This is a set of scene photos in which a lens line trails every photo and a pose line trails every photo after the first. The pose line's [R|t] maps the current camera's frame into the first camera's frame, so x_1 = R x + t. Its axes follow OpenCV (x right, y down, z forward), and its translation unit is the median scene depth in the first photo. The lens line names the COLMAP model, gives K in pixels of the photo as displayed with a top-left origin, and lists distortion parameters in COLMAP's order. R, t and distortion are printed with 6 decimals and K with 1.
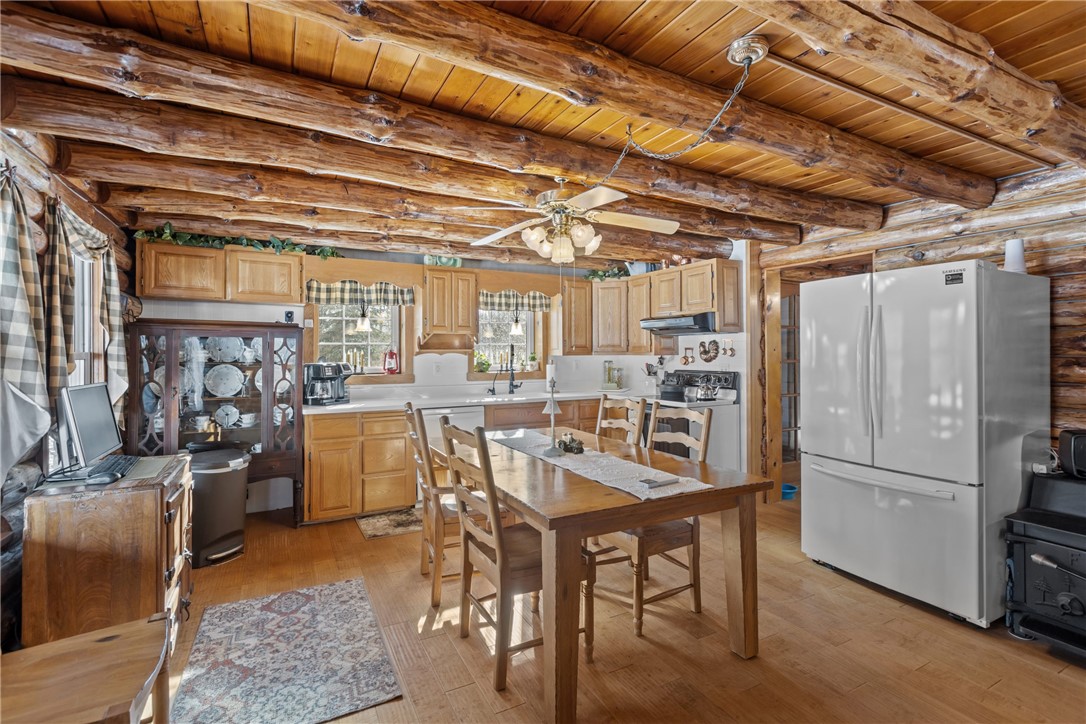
lens RADIAL K [[496.9, 0, 541.8], [0, 496.9, 344.8], [0, 0, 1]] dist [0.000908, -0.002577]
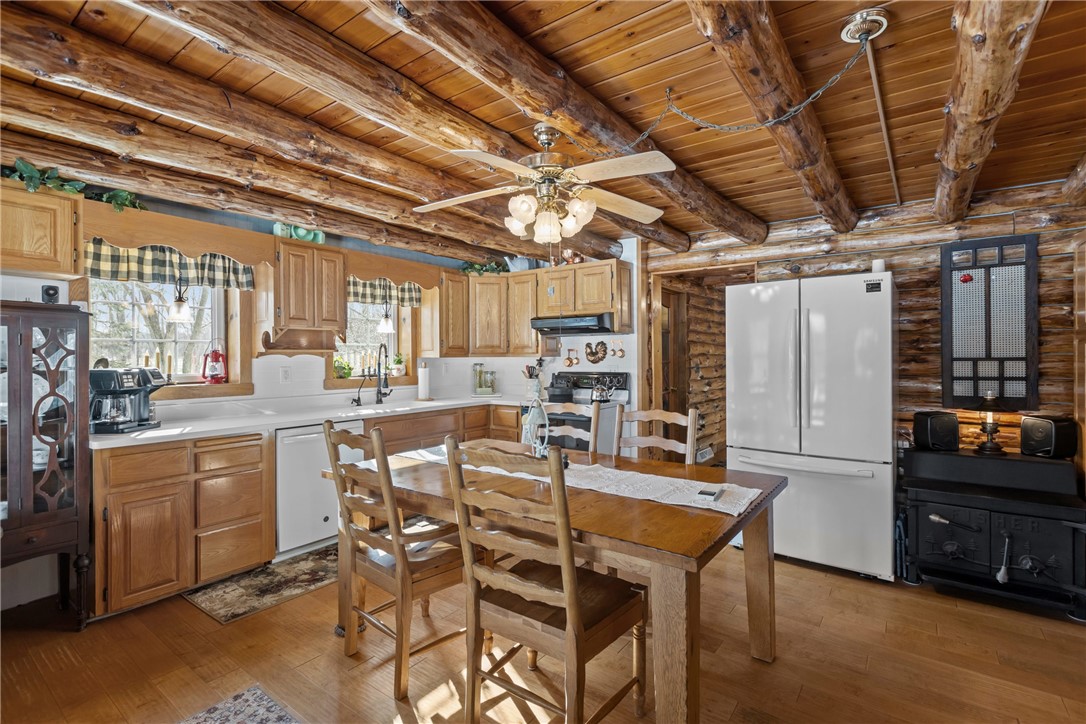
lens RADIAL K [[496.9, 0, 532.3], [0, 496.9, 354.2], [0, 0, 1]] dist [0.000908, -0.002577]
pose [[0.900871, 0.000859, 0.434086, -0.239747], [-0.004365, 0.999965, 0.007080, 0.011429], [-0.434065, -0.008273, 0.900844, 0.179382]]
